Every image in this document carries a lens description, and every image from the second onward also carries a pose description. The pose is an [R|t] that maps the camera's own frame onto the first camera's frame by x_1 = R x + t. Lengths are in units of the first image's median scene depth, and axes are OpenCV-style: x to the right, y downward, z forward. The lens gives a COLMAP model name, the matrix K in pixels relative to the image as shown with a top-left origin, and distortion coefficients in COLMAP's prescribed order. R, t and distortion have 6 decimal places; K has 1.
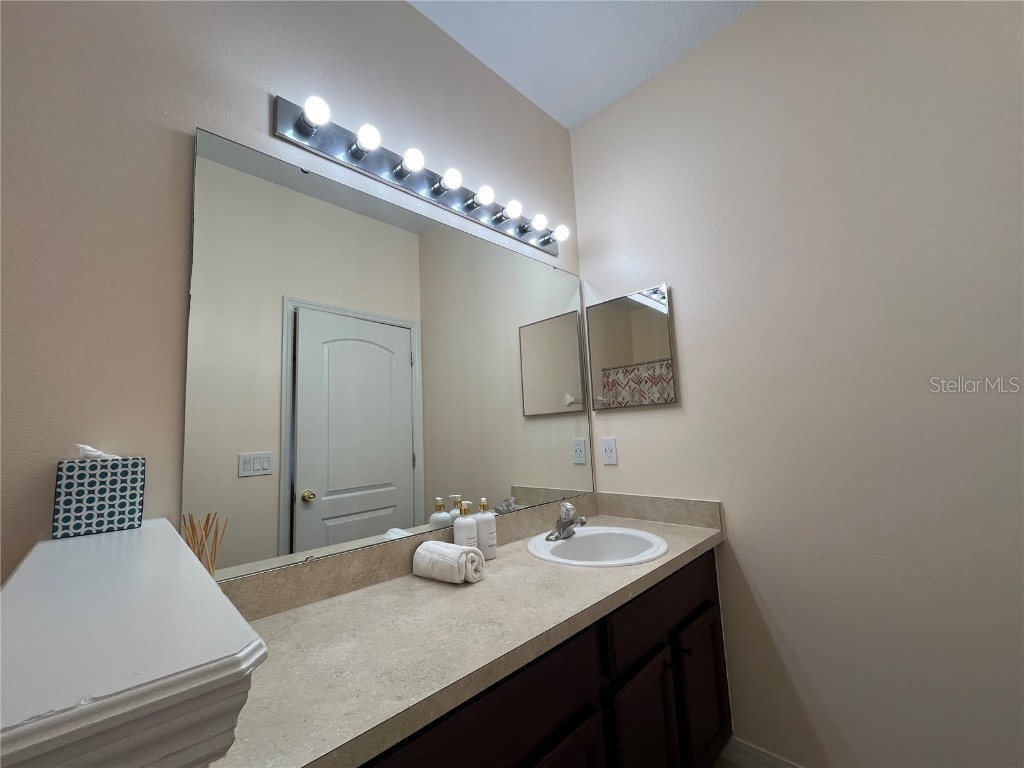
lens RADIAL K [[414.3, 0, 511.4], [0, 414.3, 384.0], [0, 0, 1]] dist [0.000197, 0.000712]
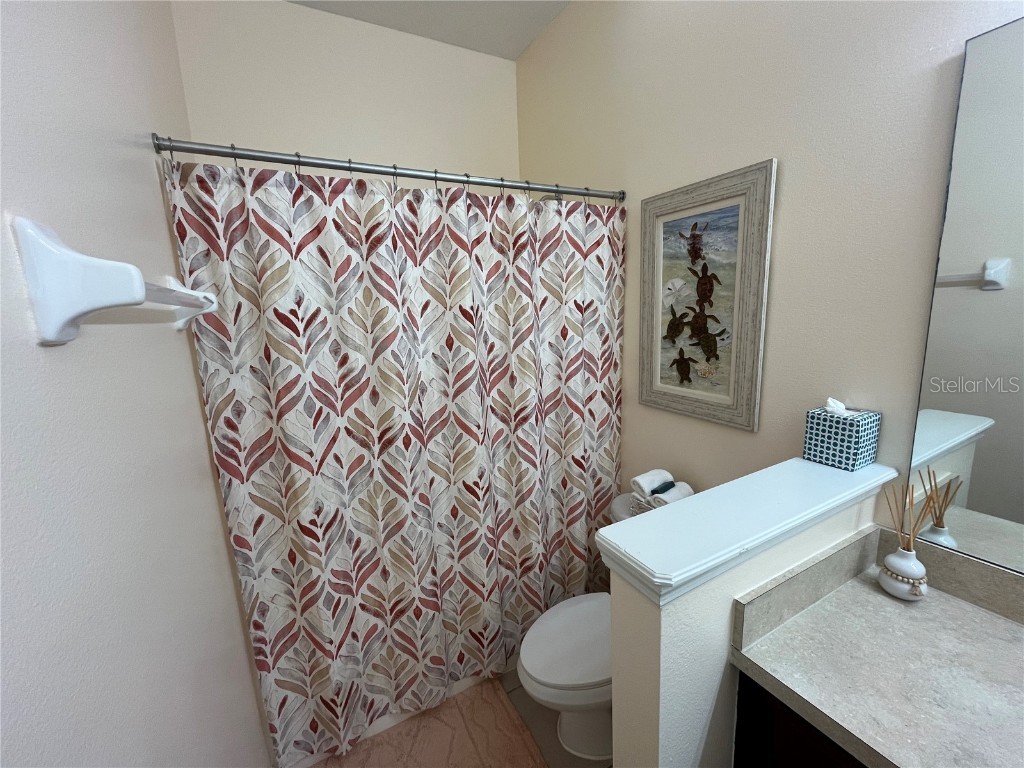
lens RADIAL K [[414.3, 0, 512.4], [0, 414.3, 381.1], [0, 0, 1]] dist [0.000197, 0.000712]
pose [[0.277225, -0.131756, 0.951728, 0.067976], [-0.087635, 0.982957, 0.161606, 0.032417], [-0.956800, -0.128206, 0.260954, 0.809204]]
